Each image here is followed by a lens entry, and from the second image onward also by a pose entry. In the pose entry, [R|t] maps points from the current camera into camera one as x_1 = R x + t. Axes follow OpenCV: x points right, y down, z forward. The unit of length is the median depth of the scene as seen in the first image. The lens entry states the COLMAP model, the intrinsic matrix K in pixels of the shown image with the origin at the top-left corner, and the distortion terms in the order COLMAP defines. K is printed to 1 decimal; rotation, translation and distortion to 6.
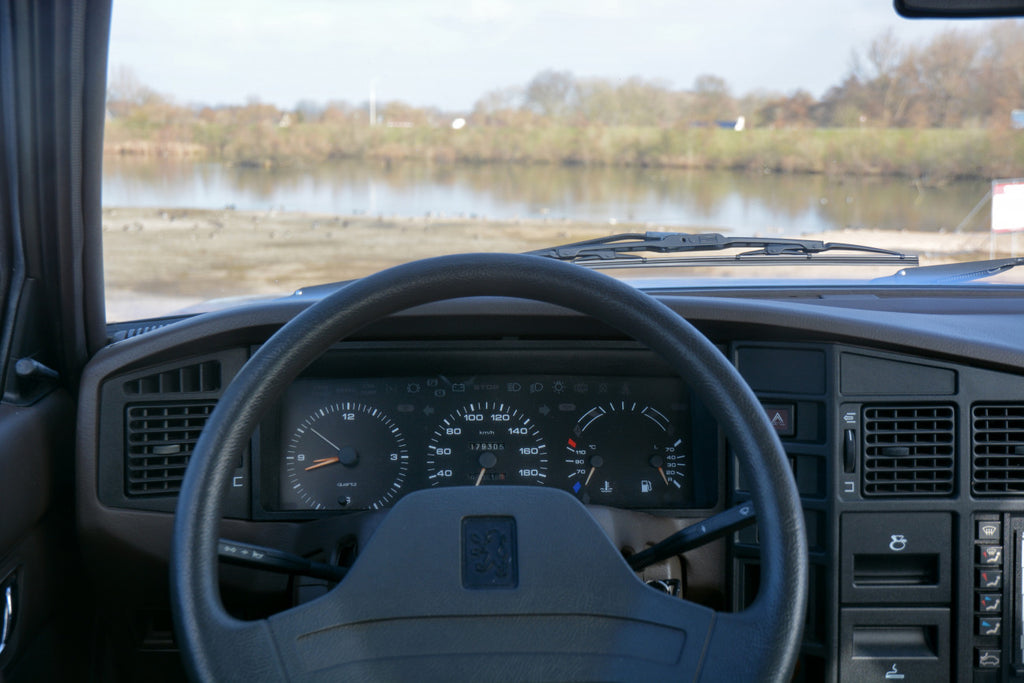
lens RADIAL K [[1308.9, 0, 514.2], [0, 1308.9, 340.3], [0, 0, 1]] dist [0.021803, 0.063353]
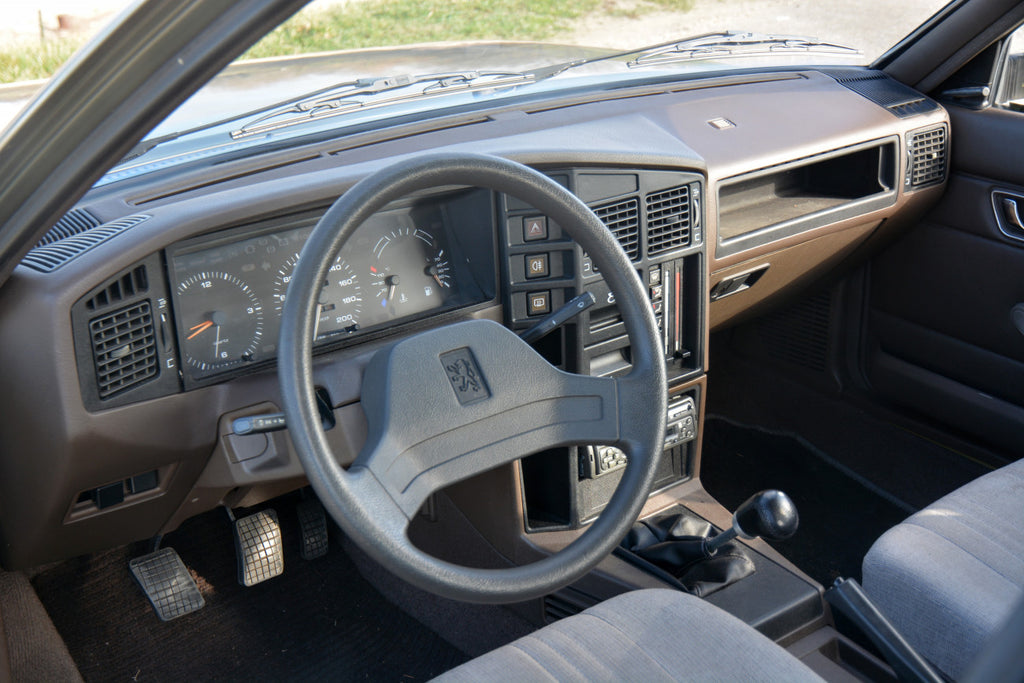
lens RADIAL K [[1301.9, 0, 506.8], [0, 1301.9, 346.4], [0, 0, 1]] dist [0.069707, 0.168033]
pose [[0.795310, -0.227497, 0.561896, -0.618593], [0.079378, 0.958012, 0.275521, -0.199383], [-0.600983, -0.174522, 0.779975, -0.068019]]
